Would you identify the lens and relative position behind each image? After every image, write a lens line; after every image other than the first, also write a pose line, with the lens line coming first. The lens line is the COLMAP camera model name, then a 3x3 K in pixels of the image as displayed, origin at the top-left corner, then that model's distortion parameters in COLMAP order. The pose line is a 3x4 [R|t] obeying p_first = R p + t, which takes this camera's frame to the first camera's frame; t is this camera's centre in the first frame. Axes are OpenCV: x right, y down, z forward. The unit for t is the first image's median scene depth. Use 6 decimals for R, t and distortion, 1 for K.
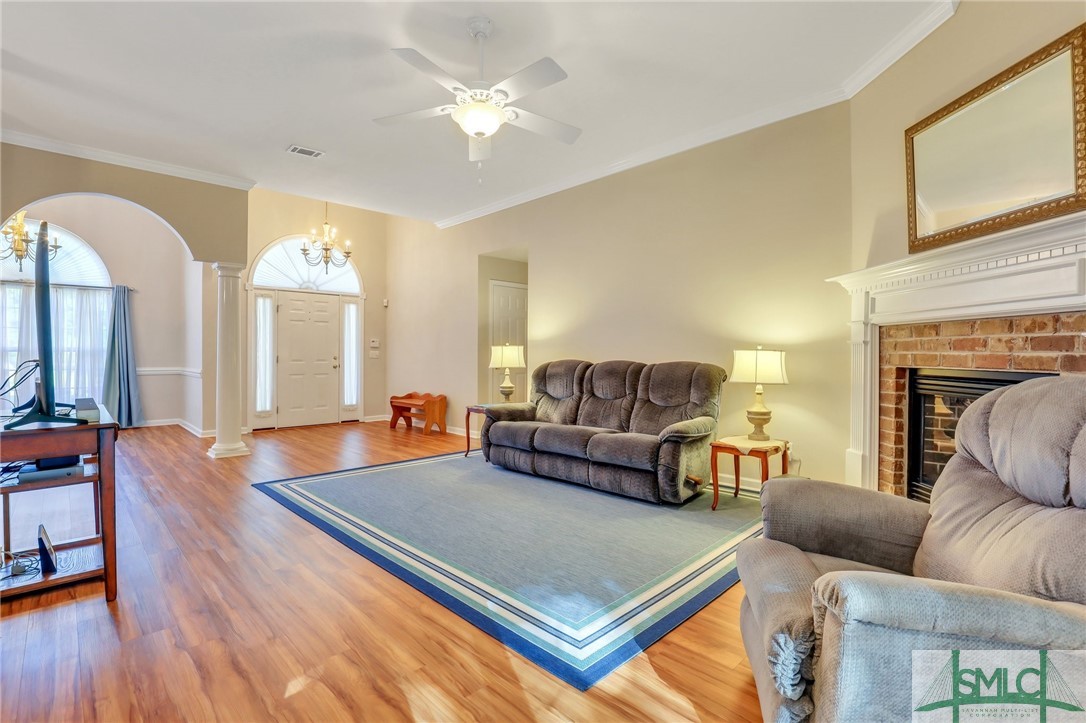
lens RADIAL K [[507.1, 0, 535.9], [0, 507.1, 359.1], [0, 0, 1]] dist [-0.027198, 0.001654]
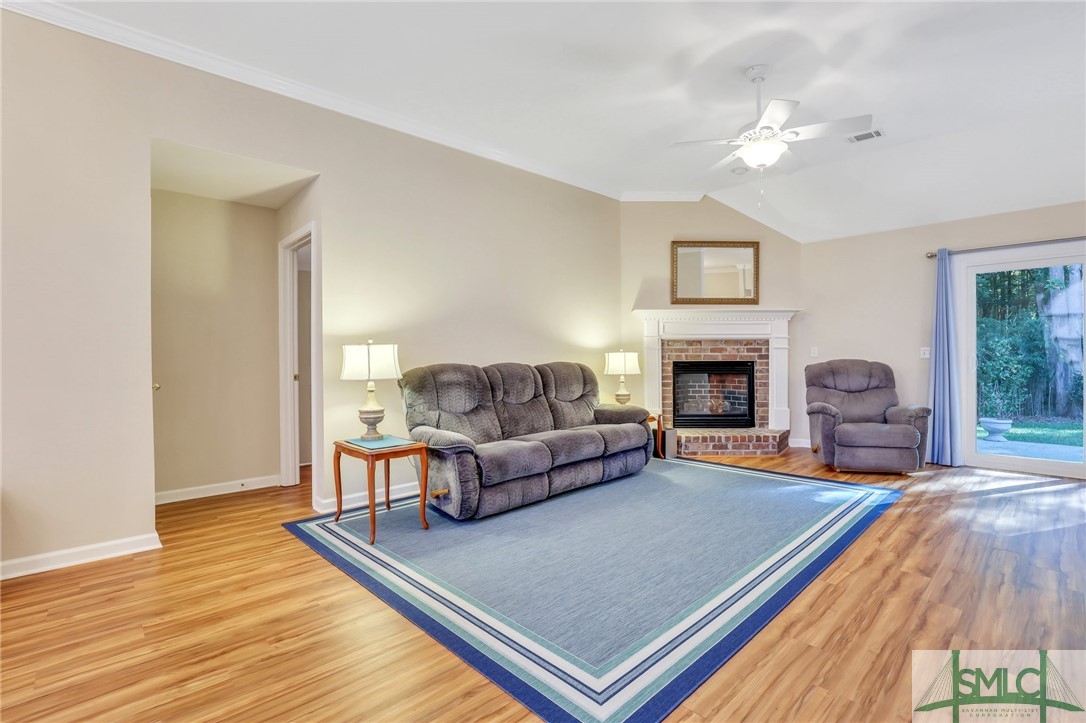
lens RADIAL K [[507.1, 0, 543.3], [0, 507.1, 352.9], [0, 0, 1]] dist [-0.027198, 0.001654]
pose [[0.029775, -0.011282, 0.999493, -1.272129], [0.014134, 0.999841, 0.010864, -0.044539], [-0.999457, 0.013803, 0.029930, 1.440109]]
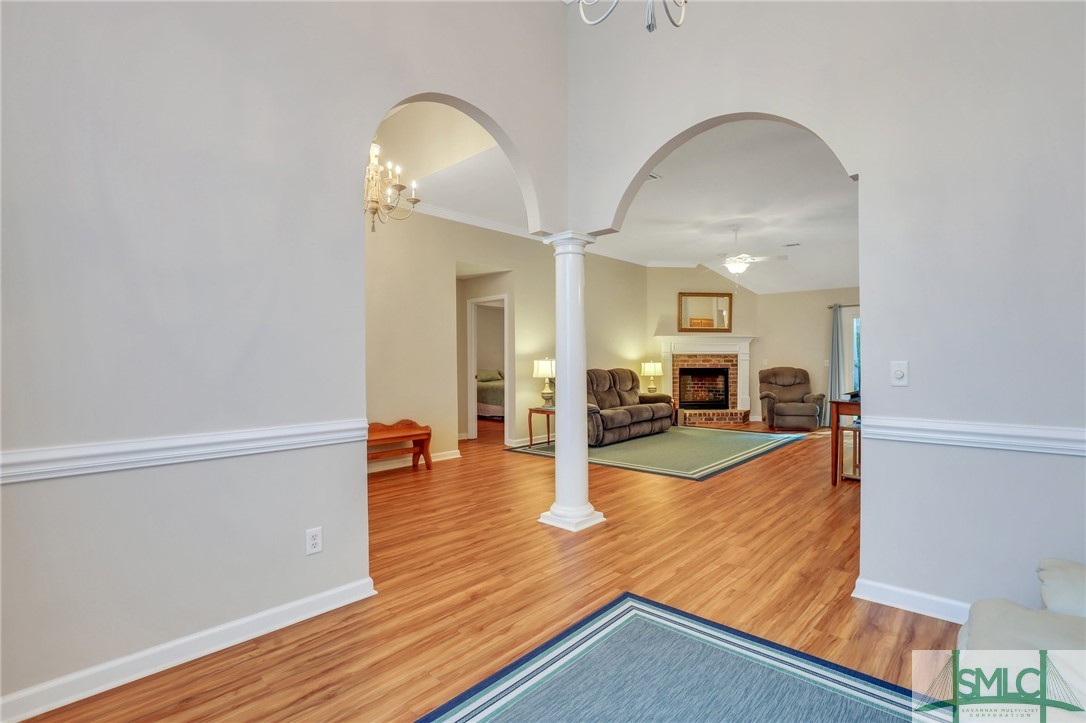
lens RADIAL K [[507.1, 0, 543.3], [0, 507.1, 359.8], [0, 0, 1]] dist [-0.027198, 0.001654]
pose [[-0.036298, -0.015942, 0.999214, -2.426099], [0.010621, 0.999810, 0.016337, -0.094225], [-0.999285, 0.011206, -0.036122, 1.961506]]
